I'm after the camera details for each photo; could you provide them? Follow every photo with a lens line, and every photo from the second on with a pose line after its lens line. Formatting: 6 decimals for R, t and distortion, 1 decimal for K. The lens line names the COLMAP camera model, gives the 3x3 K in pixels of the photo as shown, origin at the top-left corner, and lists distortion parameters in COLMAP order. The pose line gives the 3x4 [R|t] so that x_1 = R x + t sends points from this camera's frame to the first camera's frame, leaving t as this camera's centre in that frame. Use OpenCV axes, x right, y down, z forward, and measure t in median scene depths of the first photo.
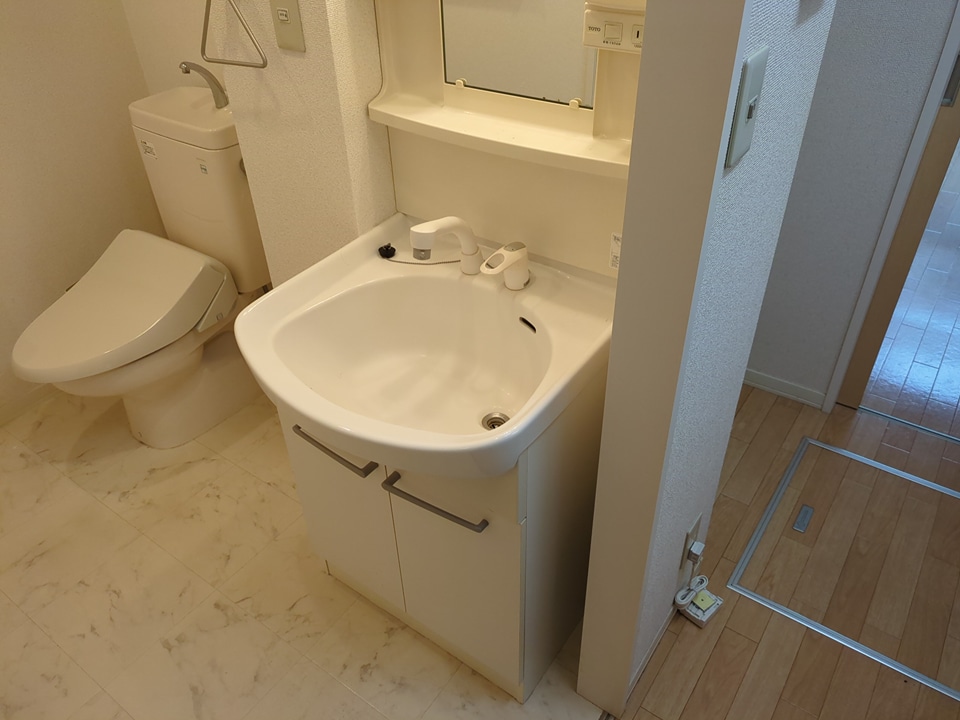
lens RADIAL K [[720.8, 0, 475.1], [0, 720.8, 357.4], [0, 0, 1]] dist [0.029035, -0.025805]
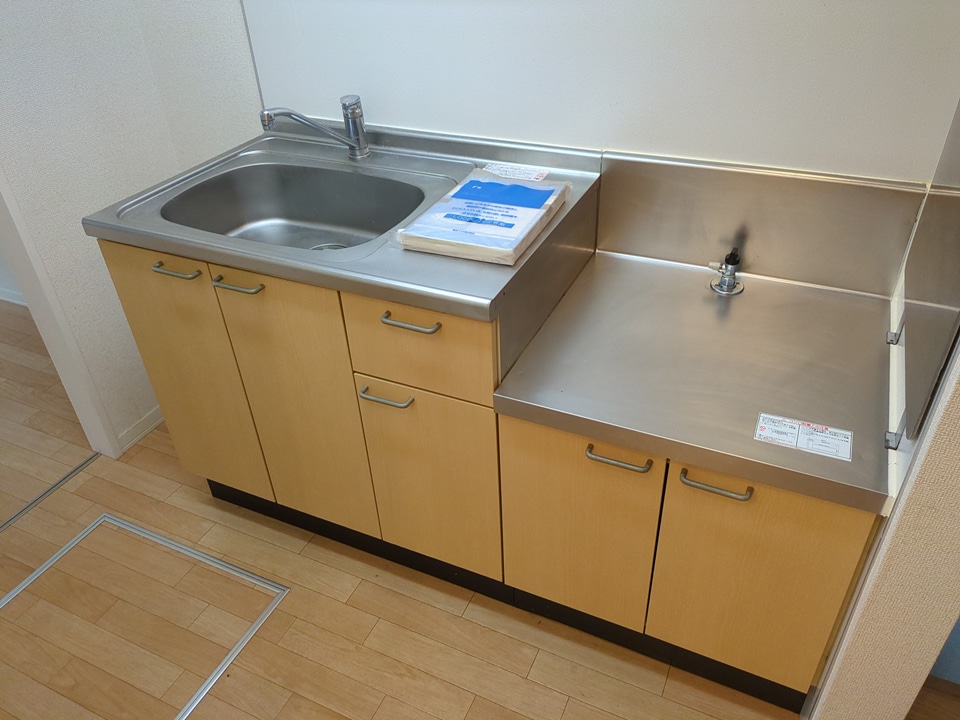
lens RADIAL K [[720.8, 0, 475.1], [0, 720.8, 357.4], [0, 0, 1]] dist [0.029035, -0.025805]
pose [[-0.178576, -0.523518, 0.833090, -0.082173], [0.624695, 0.593830, 0.507072, -0.114136], [-0.760175, 0.610978, 0.220996, 0.216942]]
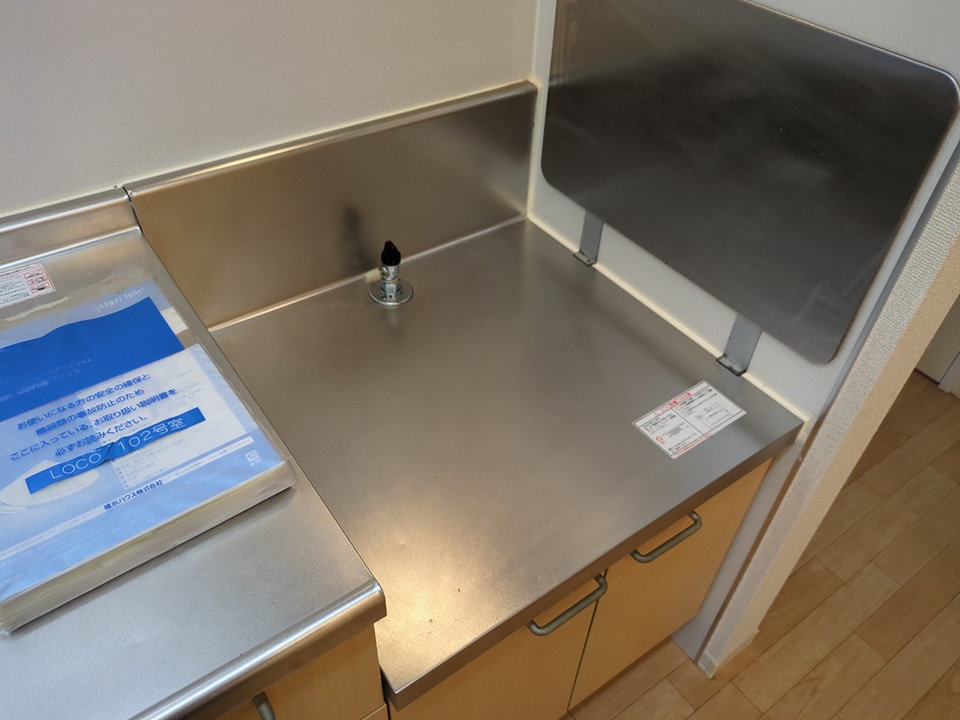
lens RADIAL K [[727.7, 0, 488.0], [0, 727.7, 376.7], [0, 0, 1]] dist [0.029955, -0.027513]
pose [[-0.948946, -0.219849, 0.226203, 0.418402], [0.183921, 0.196969, 0.963004, -0.115777], [-0.256270, 0.955442, -0.146479, 0.270857]]
